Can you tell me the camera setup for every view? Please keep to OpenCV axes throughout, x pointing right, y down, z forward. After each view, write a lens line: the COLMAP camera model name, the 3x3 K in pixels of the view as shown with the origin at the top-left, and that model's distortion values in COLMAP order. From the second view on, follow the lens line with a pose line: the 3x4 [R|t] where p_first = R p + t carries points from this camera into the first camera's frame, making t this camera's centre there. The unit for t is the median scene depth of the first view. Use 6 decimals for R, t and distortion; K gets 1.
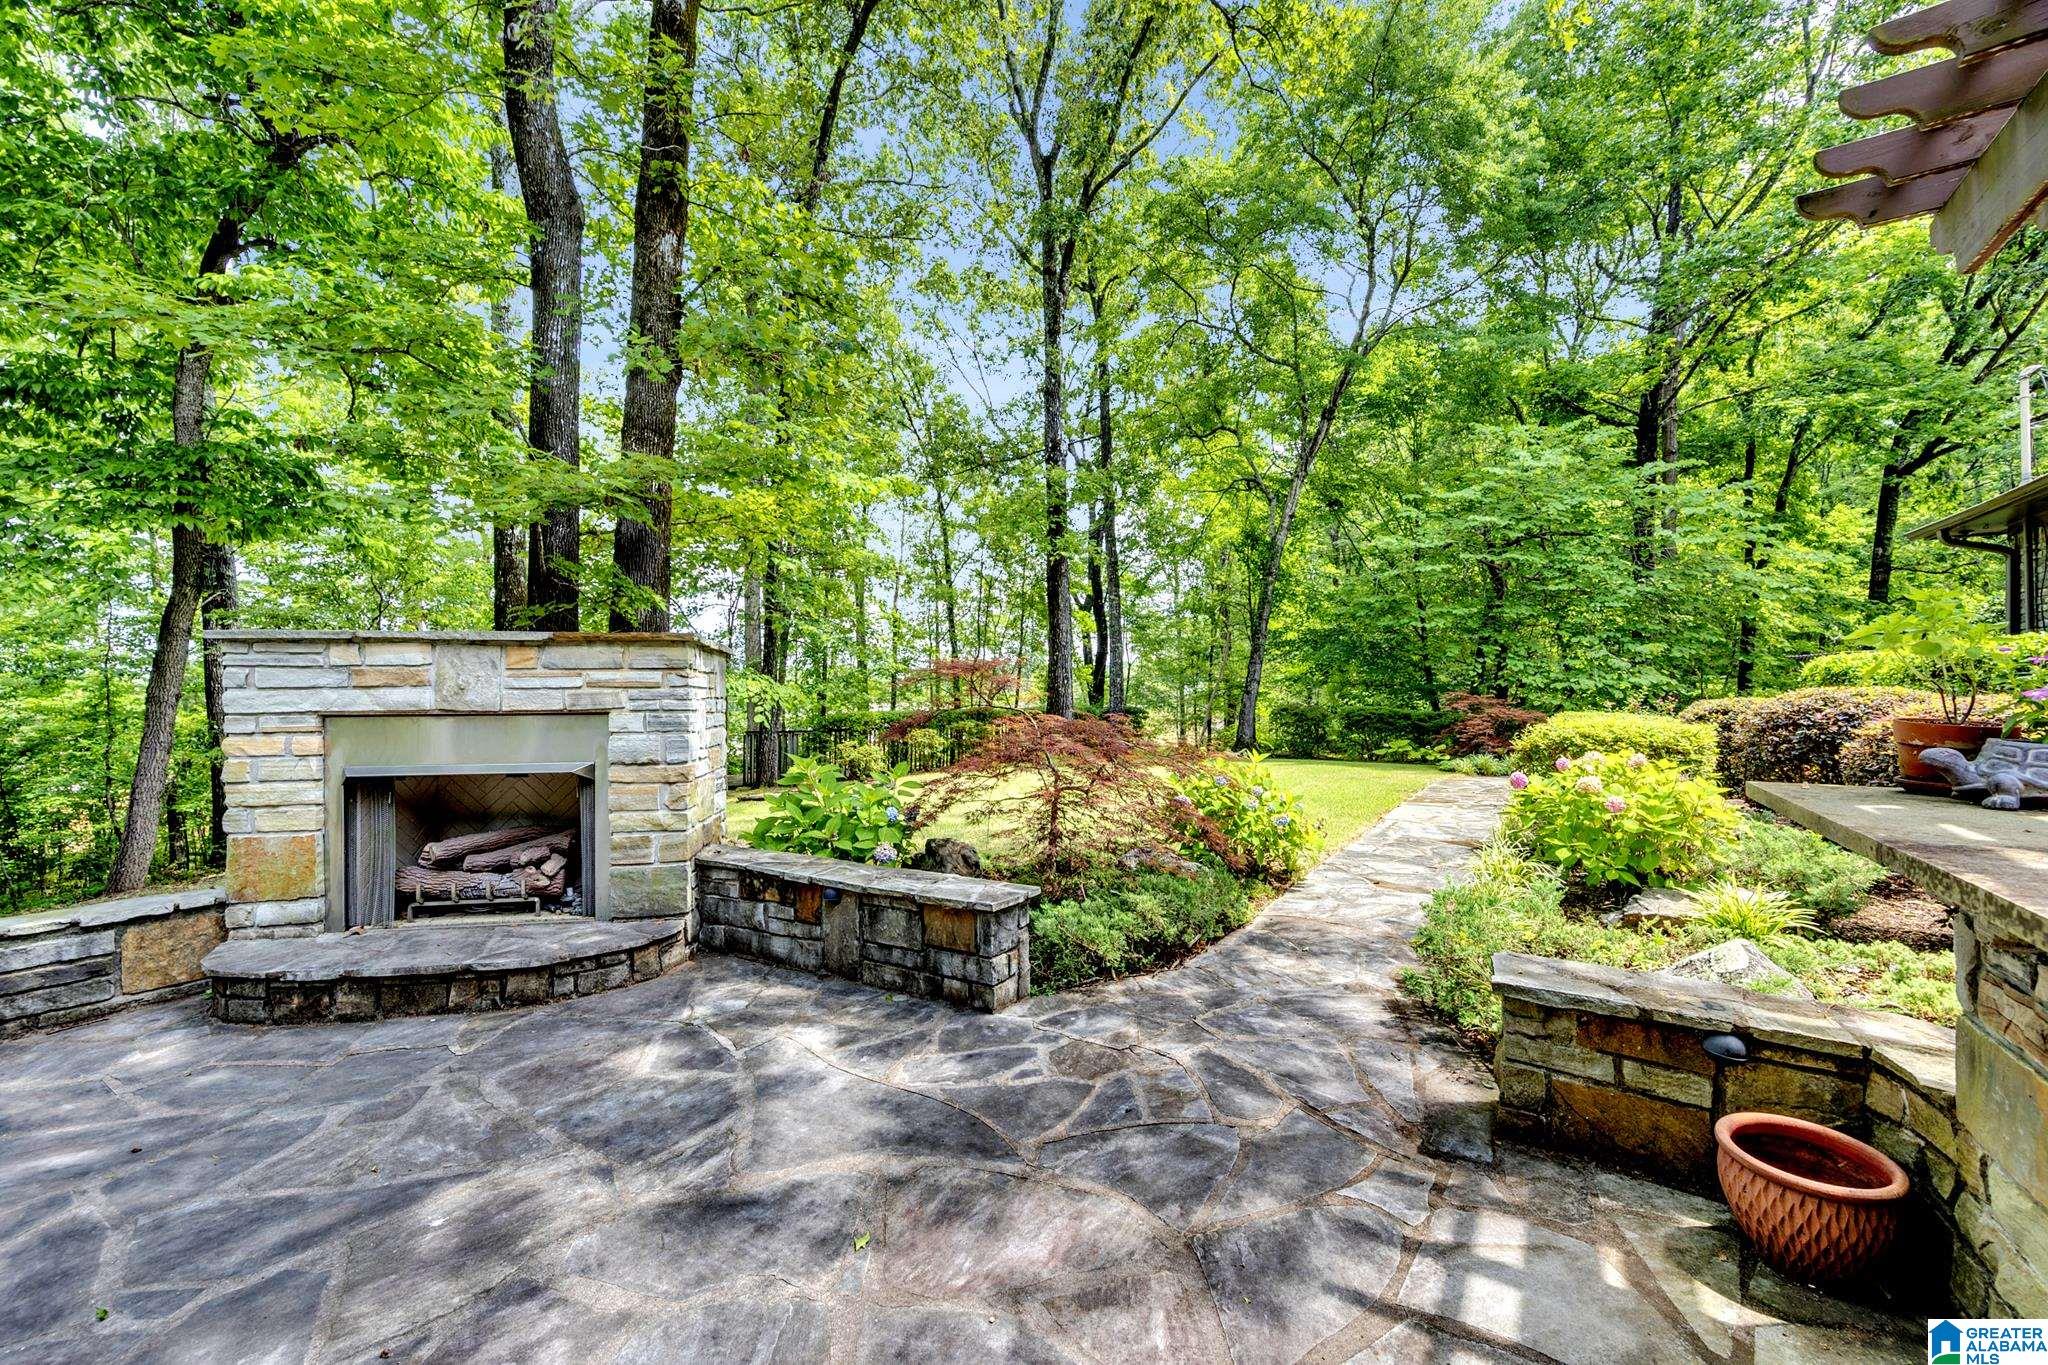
lens RADIAL K [[805.8, 0, 1022.9], [0, 805.8, 681.1], [0, 0, 1]] dist [-0.001080, -0.000090]
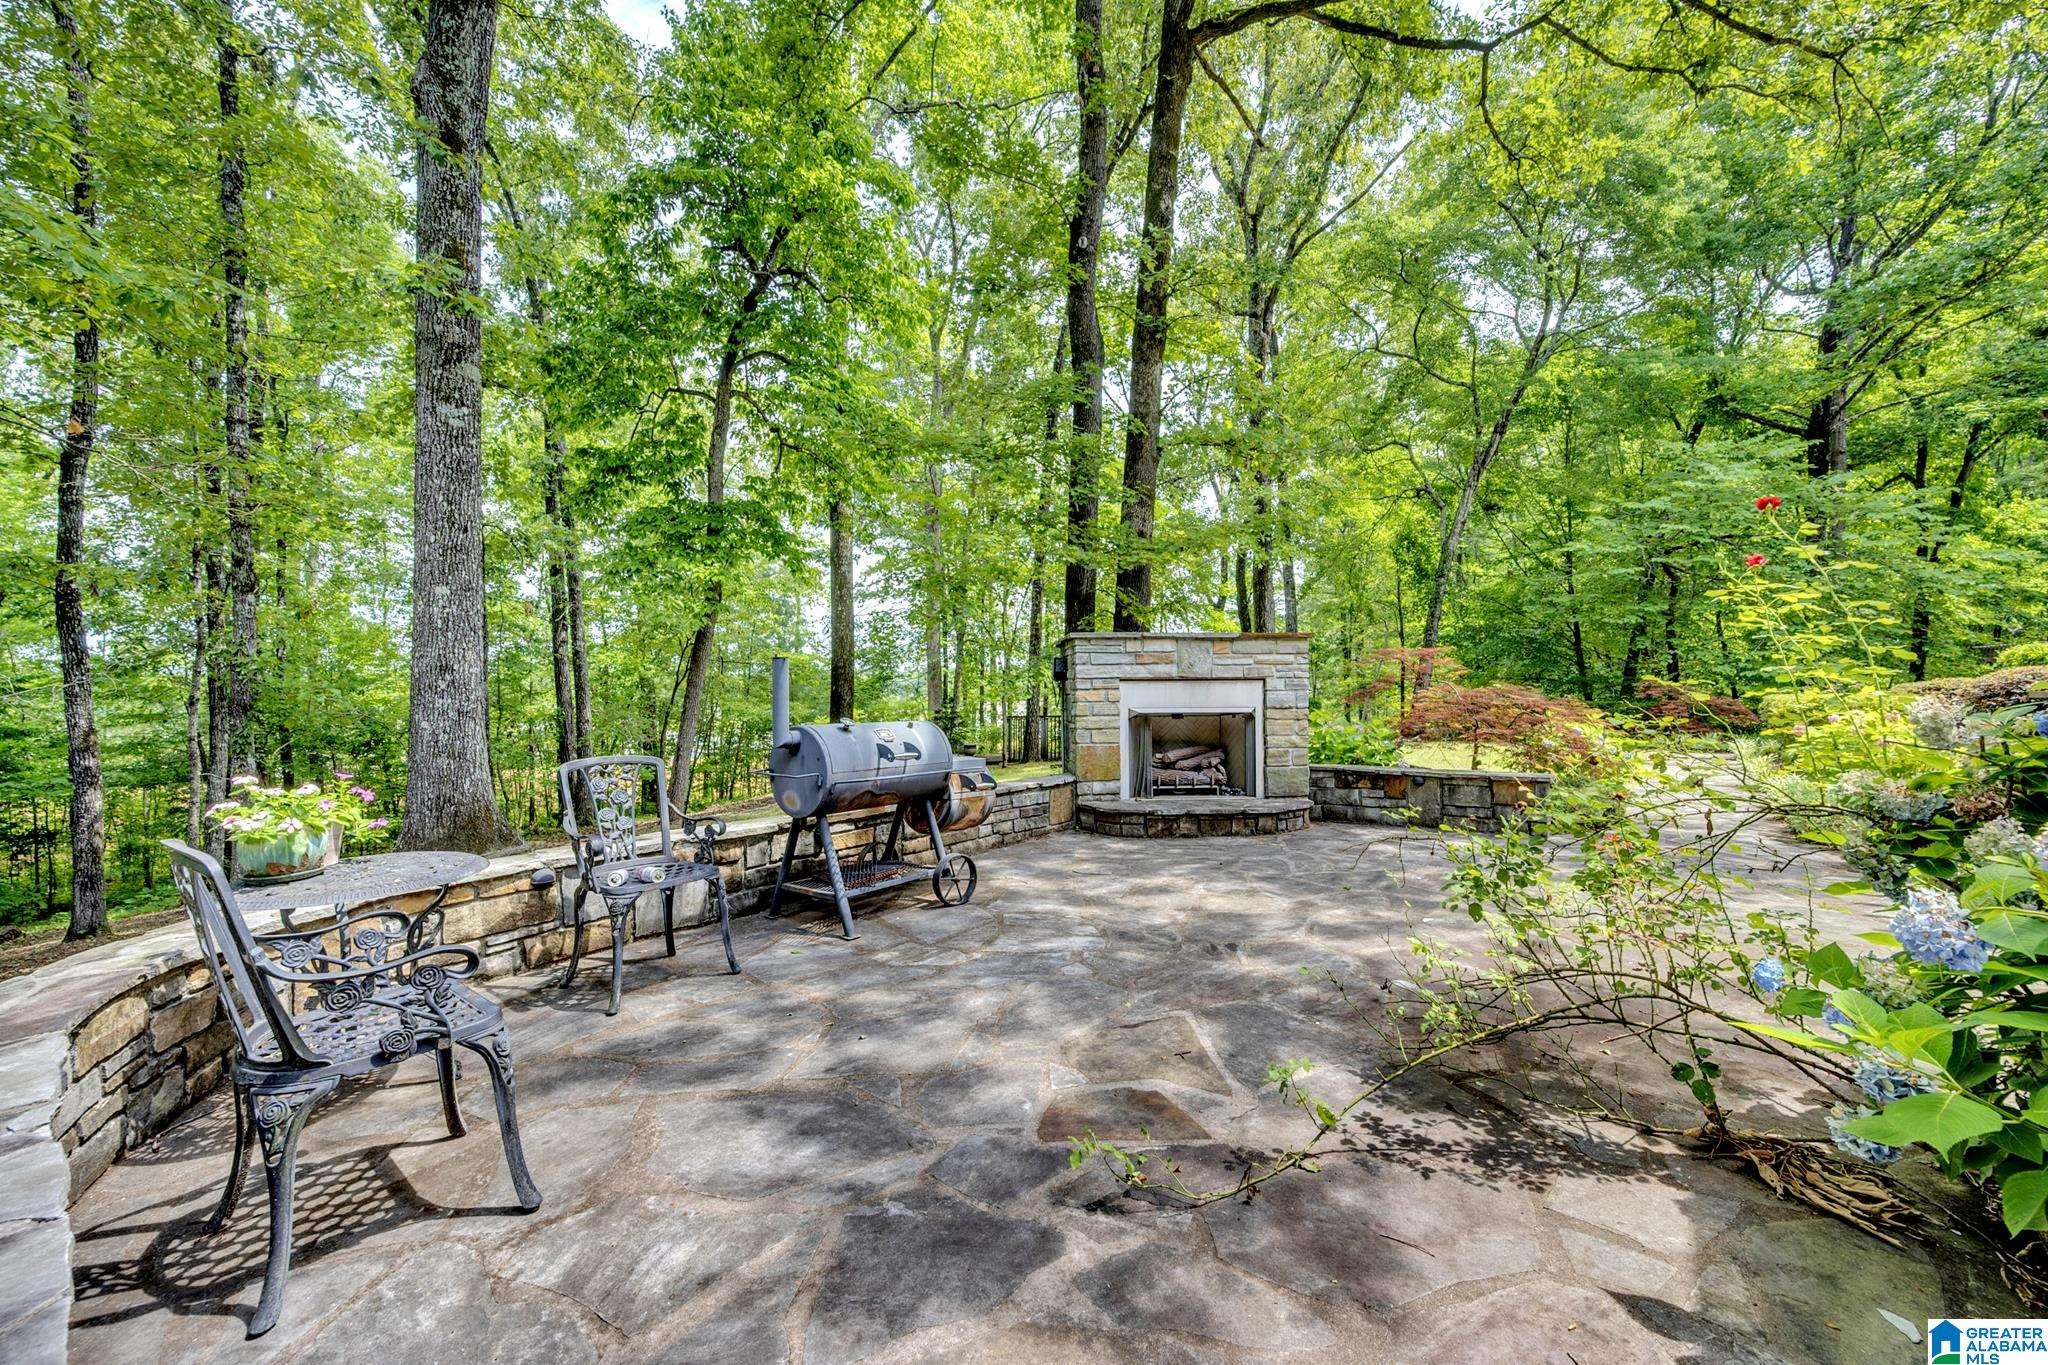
lens RADIAL K [[805.8, 0, 1025.0], [0, 805.8, 678.8], [0, 0, 1]] dist [-0.001080, -0.000090]
pose [[0.995656, -0.001604, -0.093092, -0.203344], [0.001620, 0.999999, 0.000097, 0.008901], [0.093092, -0.000247, 0.995657, -0.183634]]
